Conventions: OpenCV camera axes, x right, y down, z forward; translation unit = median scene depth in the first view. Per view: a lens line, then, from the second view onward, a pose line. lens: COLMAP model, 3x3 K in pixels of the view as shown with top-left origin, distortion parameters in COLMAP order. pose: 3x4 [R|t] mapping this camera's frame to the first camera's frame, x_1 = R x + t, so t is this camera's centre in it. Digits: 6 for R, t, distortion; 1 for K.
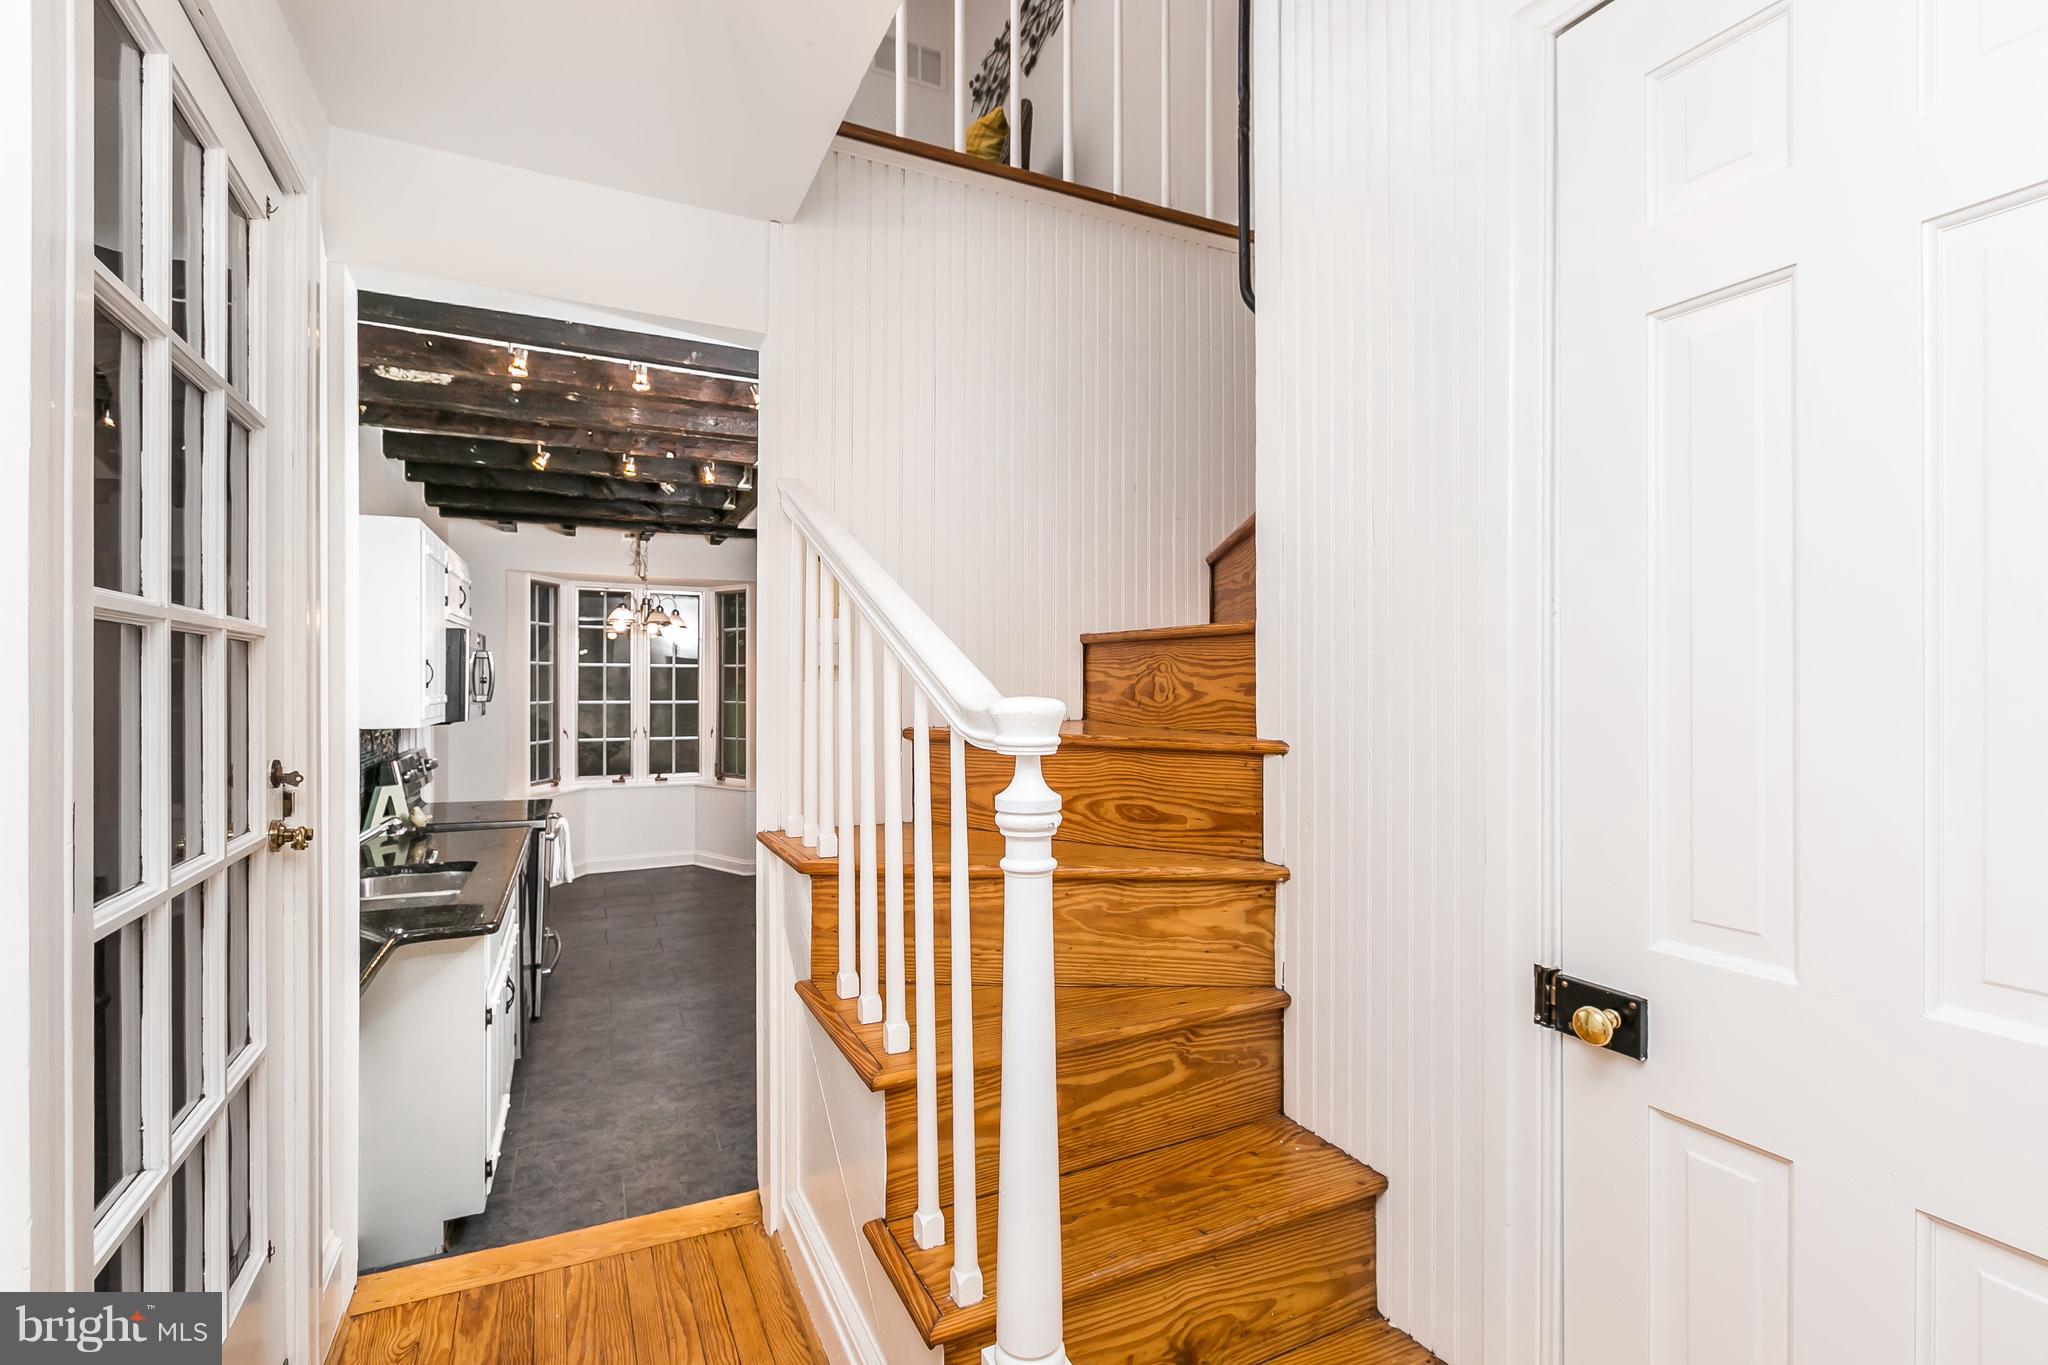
lens RADIAL K [[921.8, 0, 1025.6], [0, 921.8, 676.0], [0, 0, 1]] dist [0.003824, 0.000451]
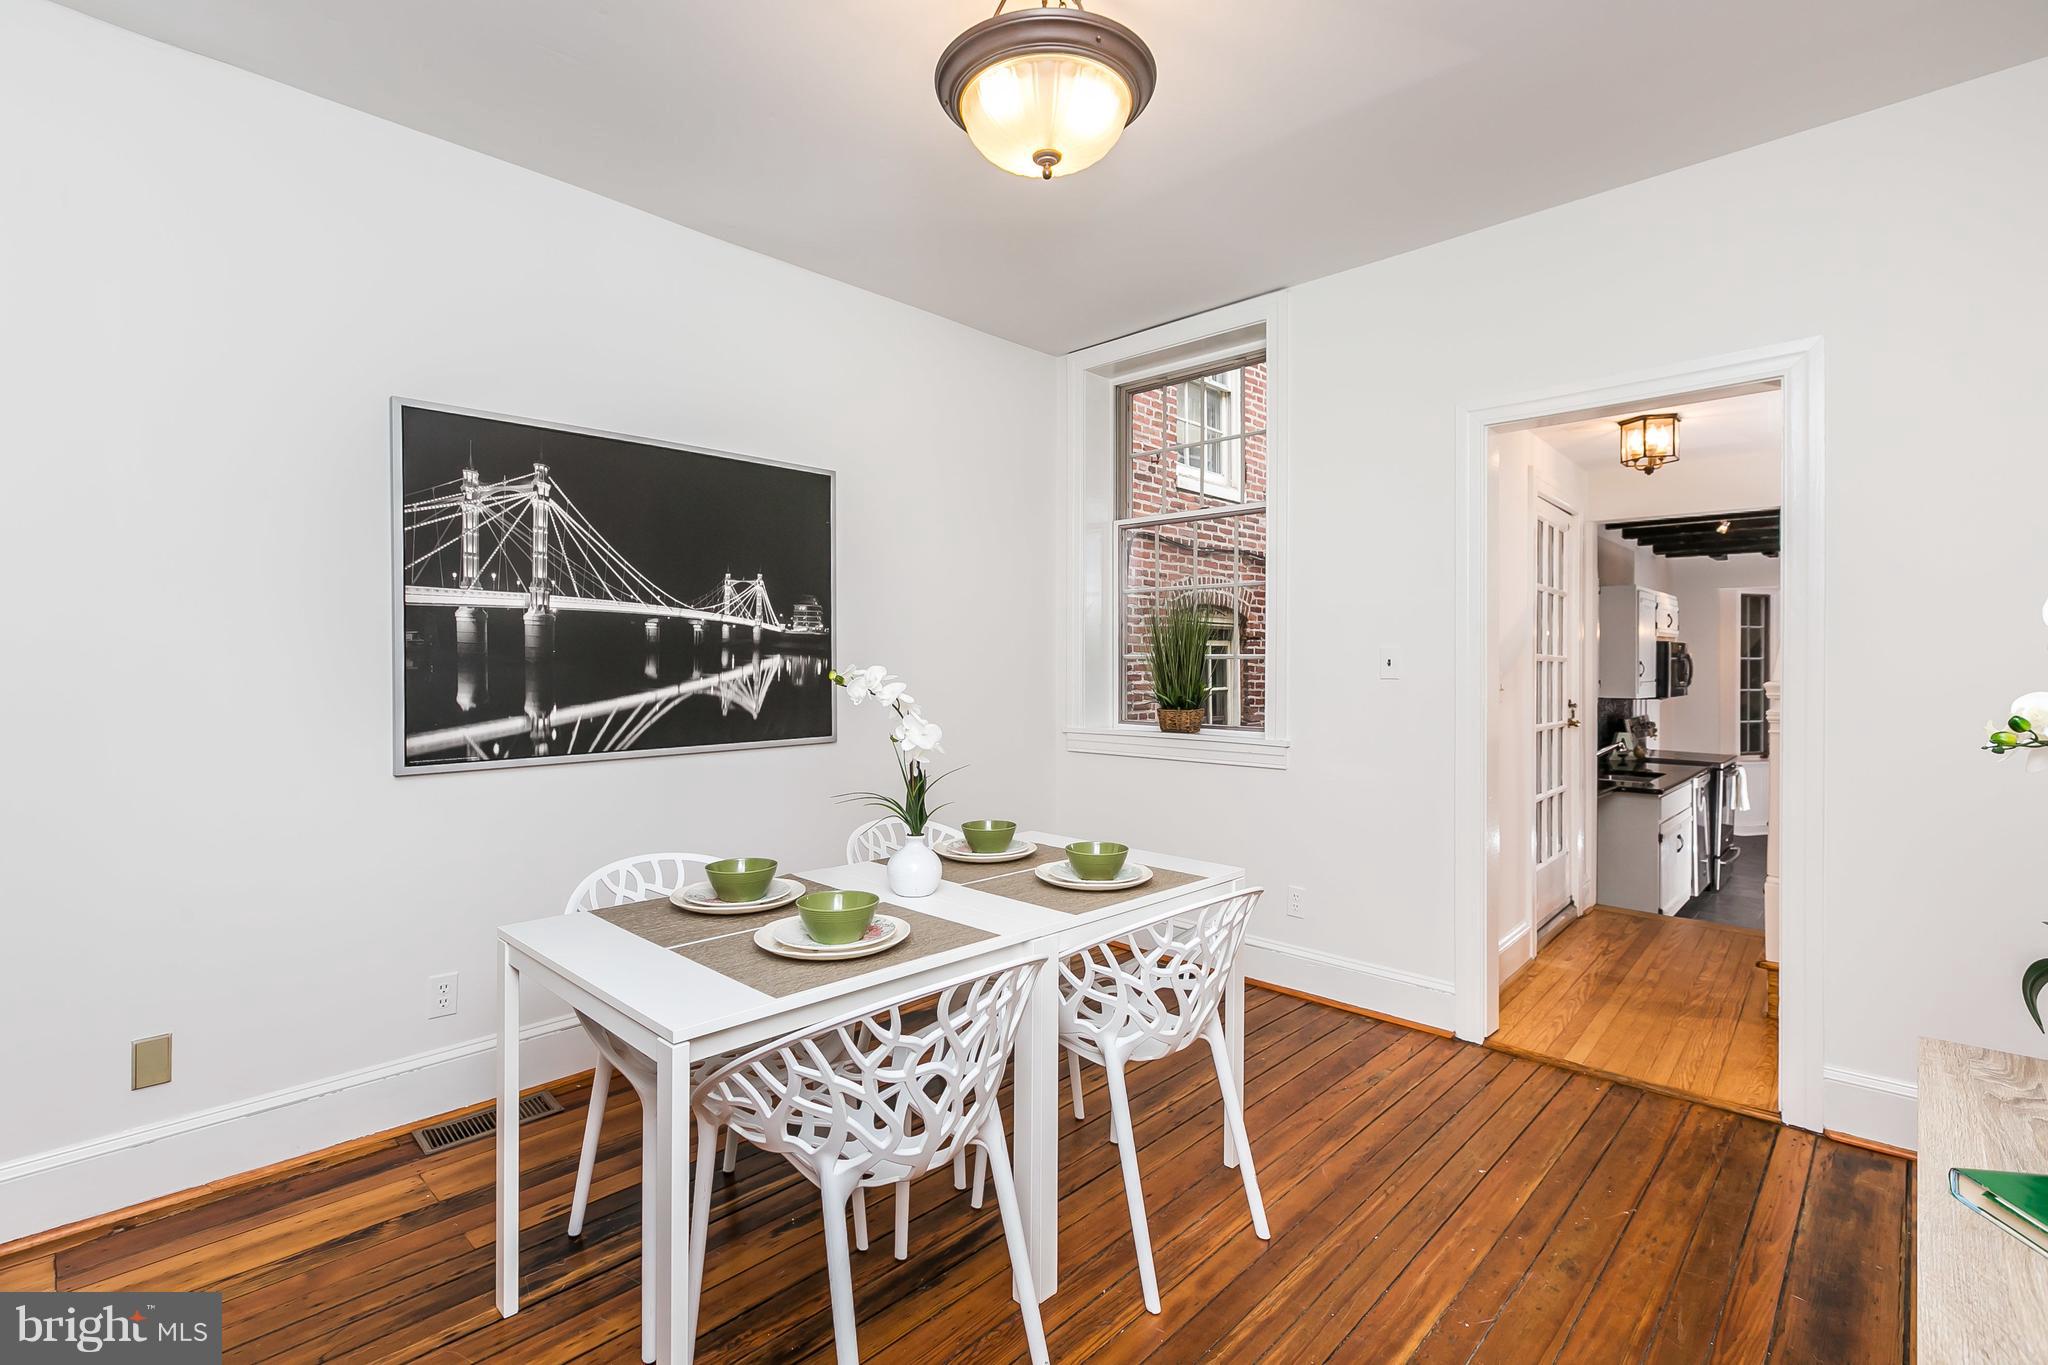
lens RADIAL K [[921.8, 0, 1024.2], [0, 921.8, 676.1], [0, 0, 1]] dist [0.003824, 0.000451]
pose [[0.358756, 0.008542, -0.933392, 0.485902], [0.001041, 0.999954, 0.009551, -0.005946], [0.933431, -0.004398, 0.358730, -0.621342]]
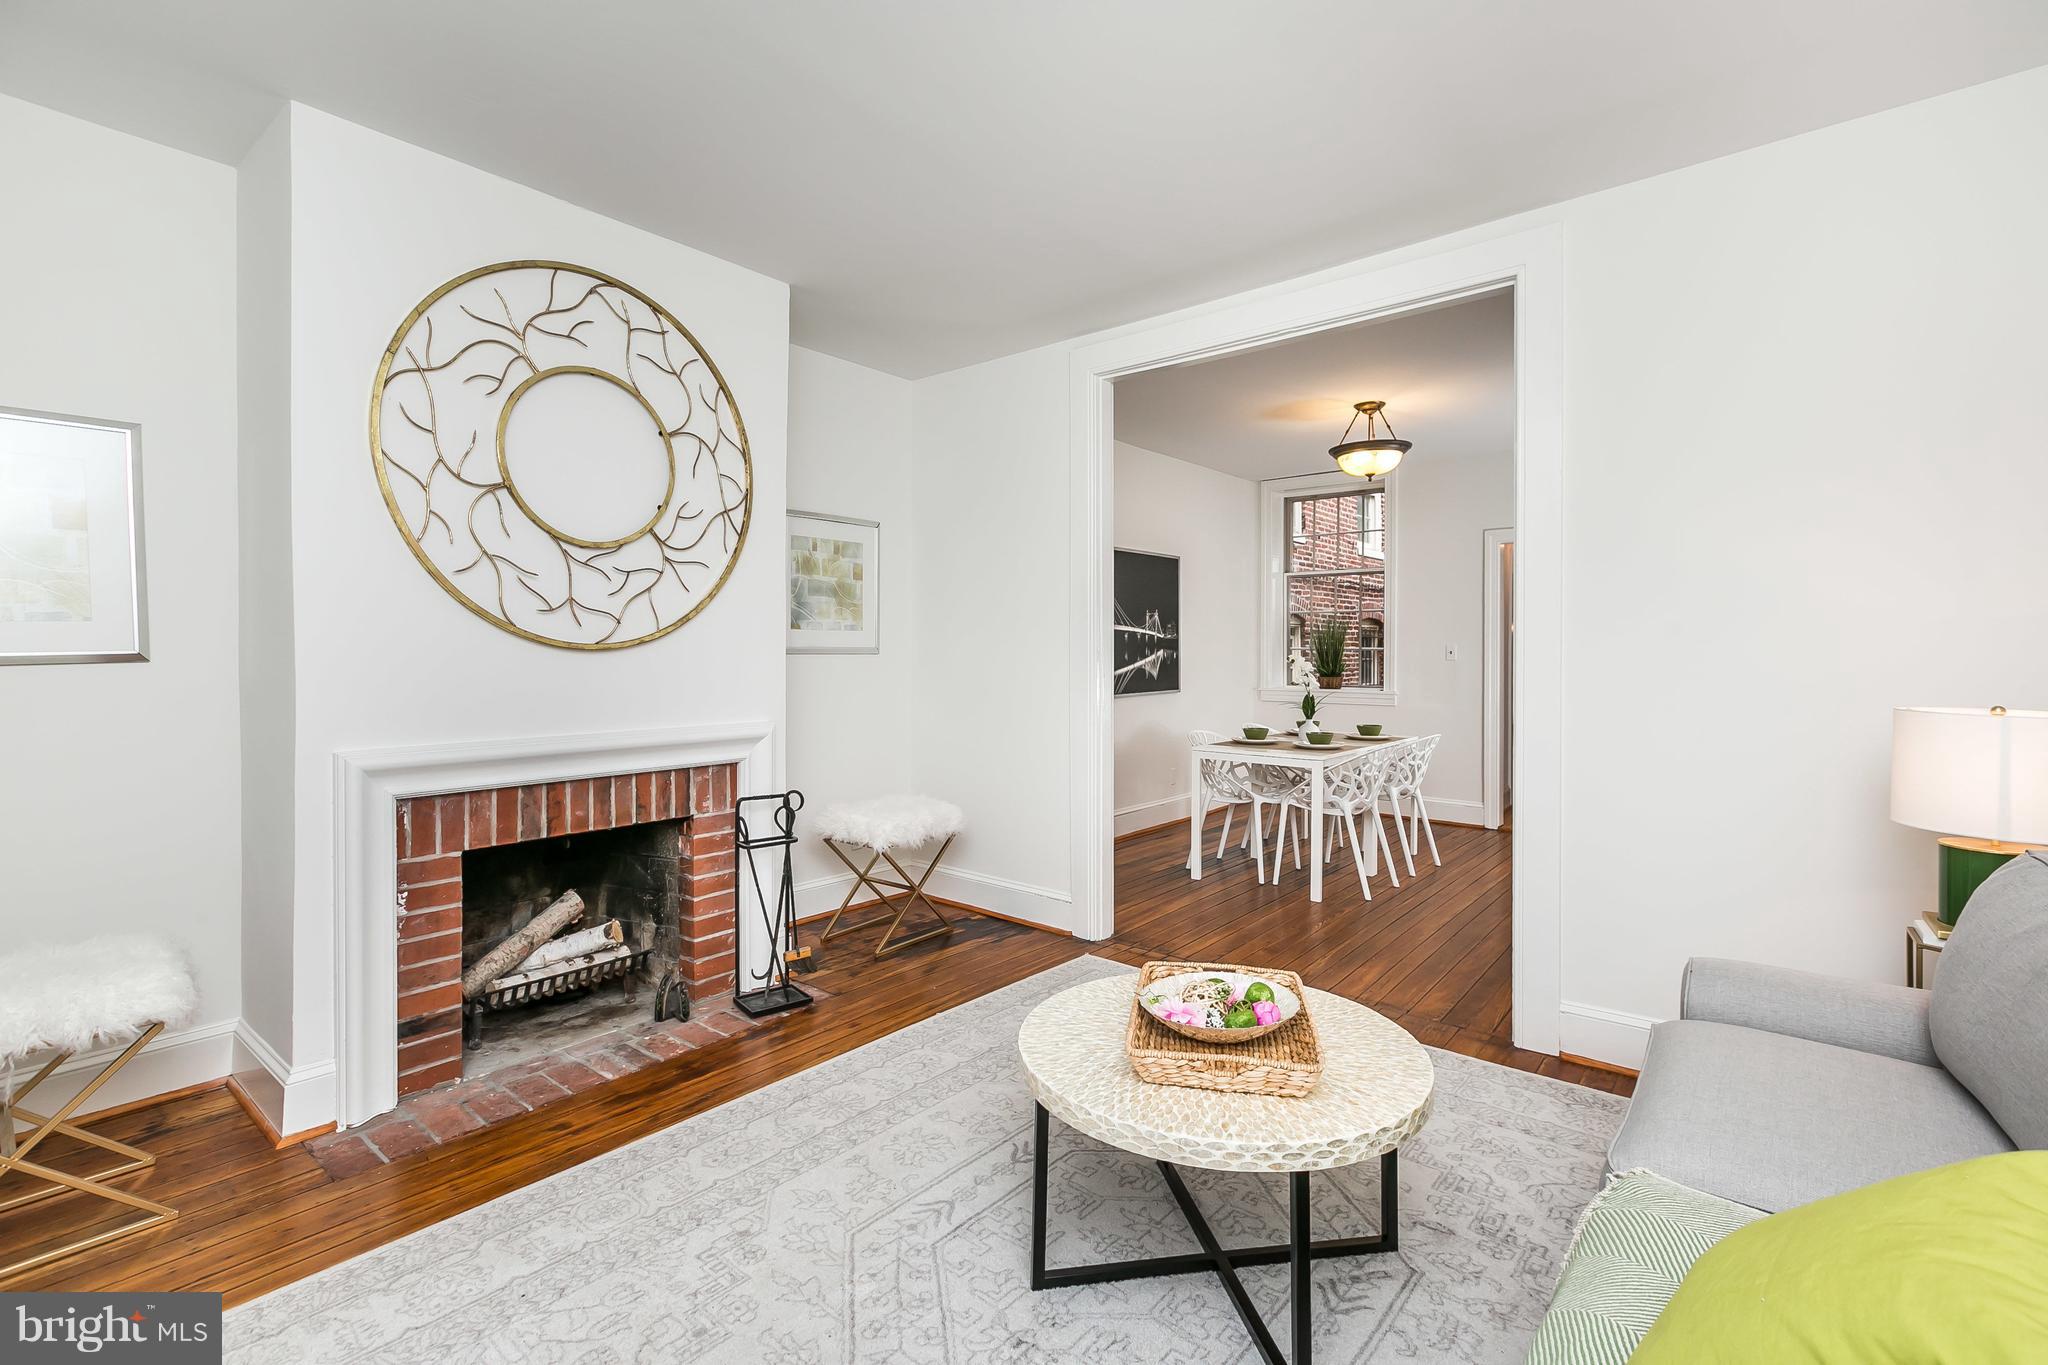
lens RADIAL K [[921.8, 0, 1026.6], [0, 921.8, 667.6], [0, 0, 1]] dist [0.003824, 0.000451]
pose [[0.425753, 0.014457, -0.904724, 1.176988], [0.002038, 0.999855, 0.016936, -0.013998], [0.904837, -0.009054, 0.425662, -1.658277]]
